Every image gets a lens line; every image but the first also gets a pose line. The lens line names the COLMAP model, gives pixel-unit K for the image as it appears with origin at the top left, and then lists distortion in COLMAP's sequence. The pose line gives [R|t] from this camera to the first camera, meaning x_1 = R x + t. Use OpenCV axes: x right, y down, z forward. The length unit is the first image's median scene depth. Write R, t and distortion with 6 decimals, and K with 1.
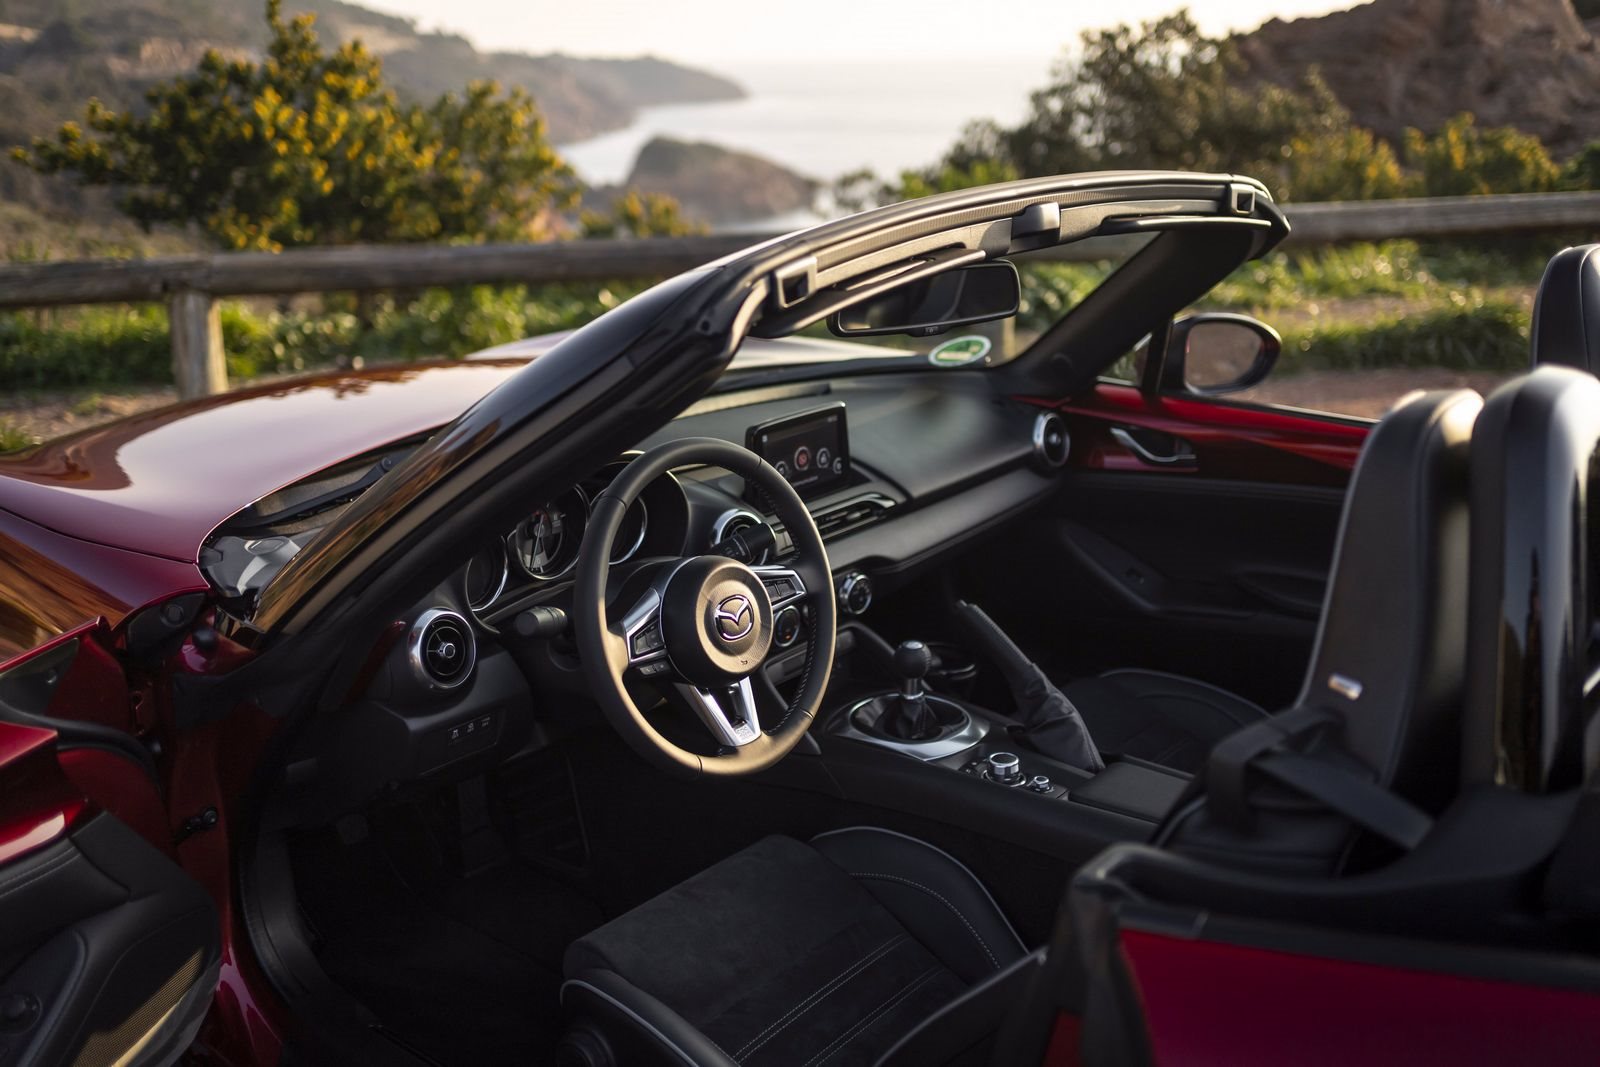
lens RADIAL K [[1599.6, 0, 799.6], [0, 1599.6, 527.4], [0, 0, 1]] dist [0.006789, 0.000000]
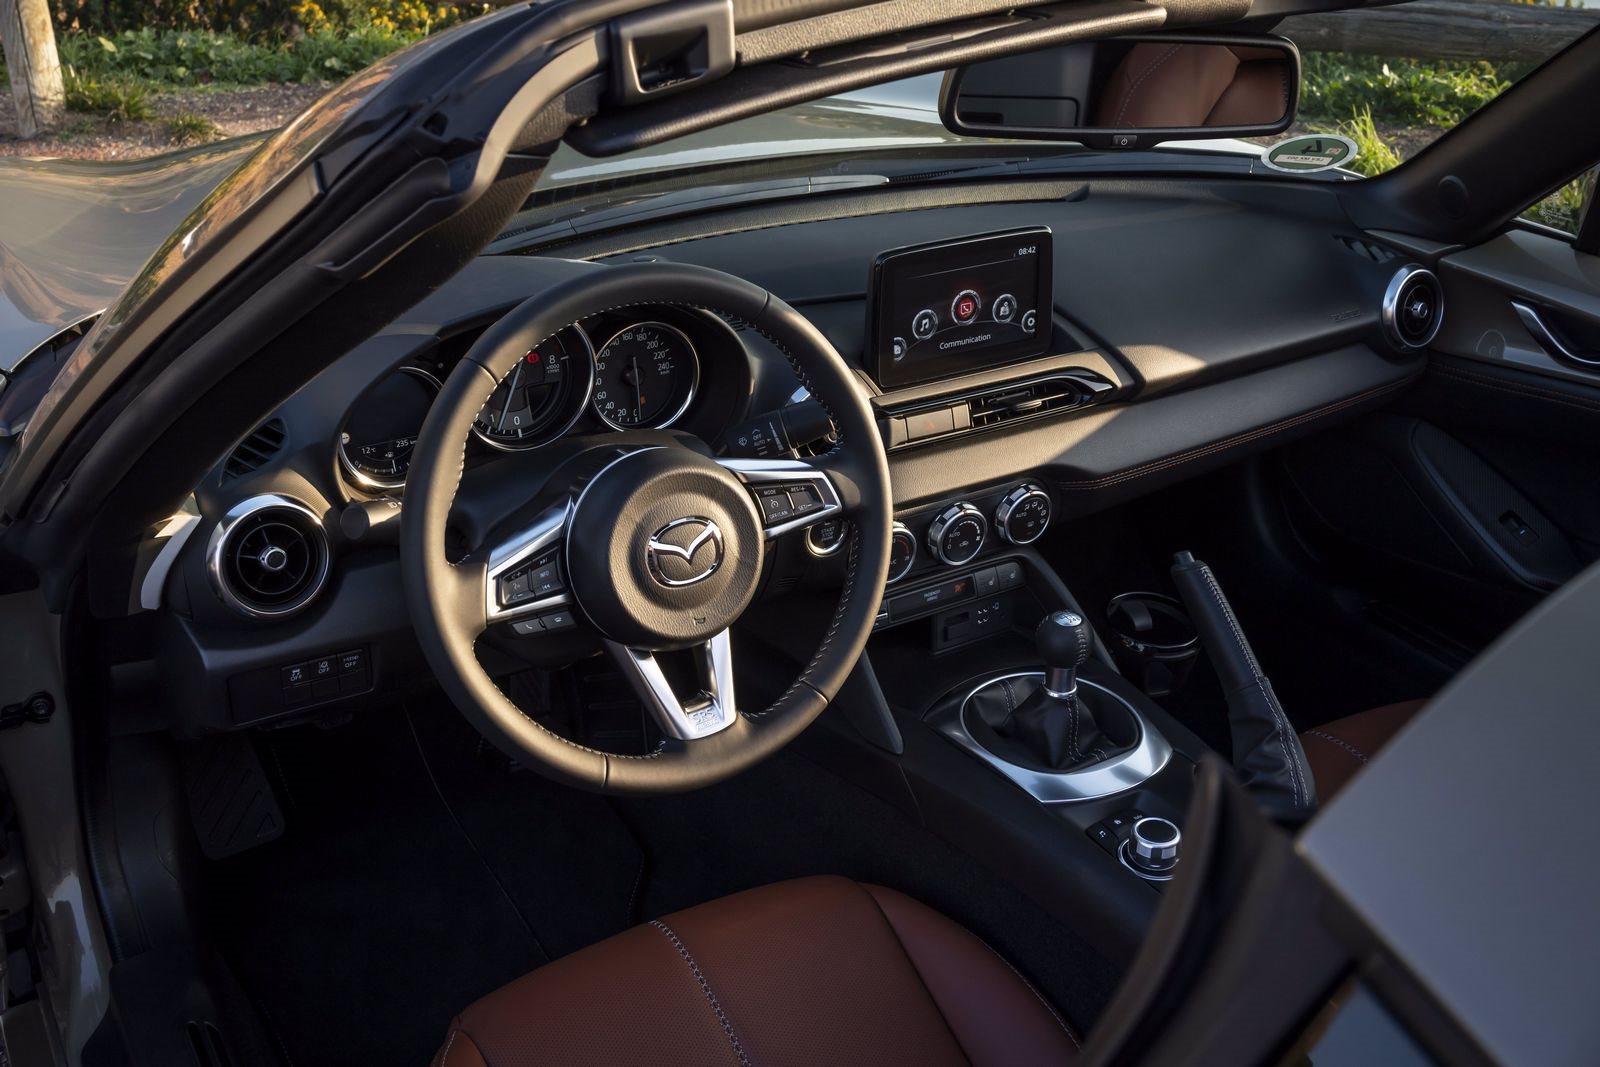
lens RADIAL K [[1599.6, 0, 800.4], [0, 1599.6, 523.3], [0, 0, 1]] dist [0.006789, 0.000000]
pose [[0.947072, 0.165788, -0.274898, 0.143251], [-0.118396, 0.976344, 0.180928, -0.071843], [0.298390, -0.138805, 0.944297, 0.358736]]
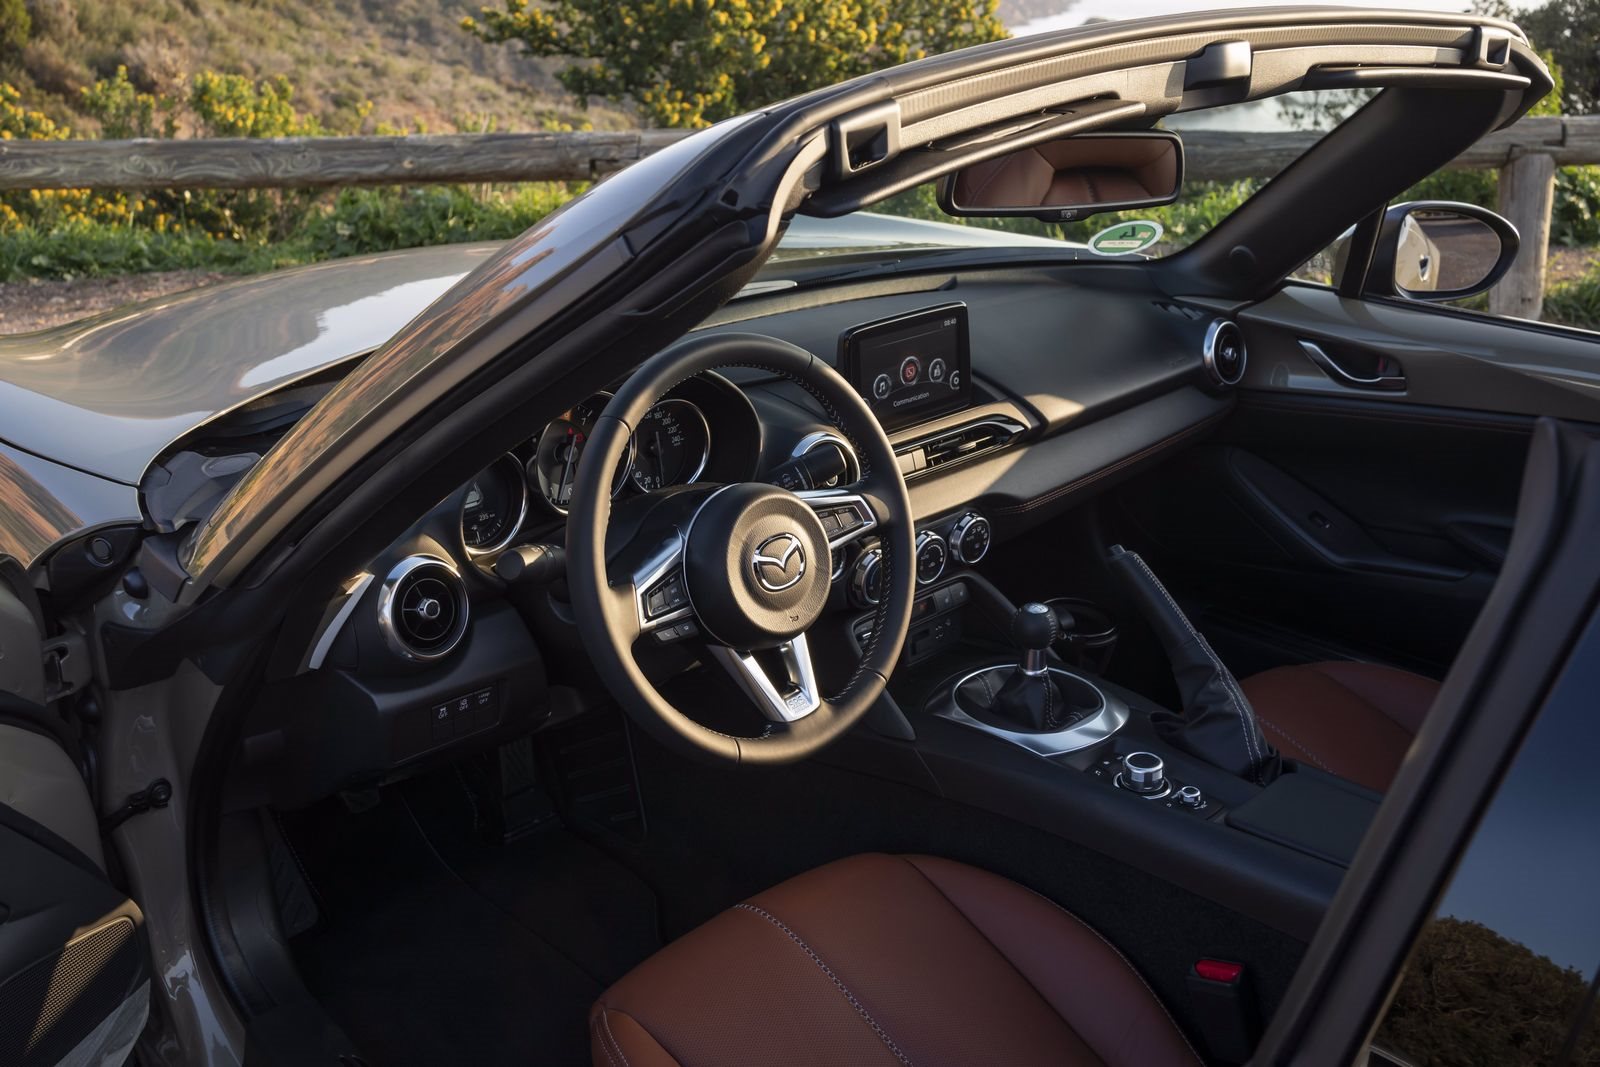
lens RADIAL K [[1599.6, 0, 798.6], [0, 1599.6, 521.6], [0, 0, 1]] dist [0.006789, 0.000000]
pose [[0.994294, 0.037487, -0.099868, 0.031389], [-0.030777, 0.997217, 0.067911, -0.021427], [0.102136, -0.064450, 0.992680, 0.197495]]
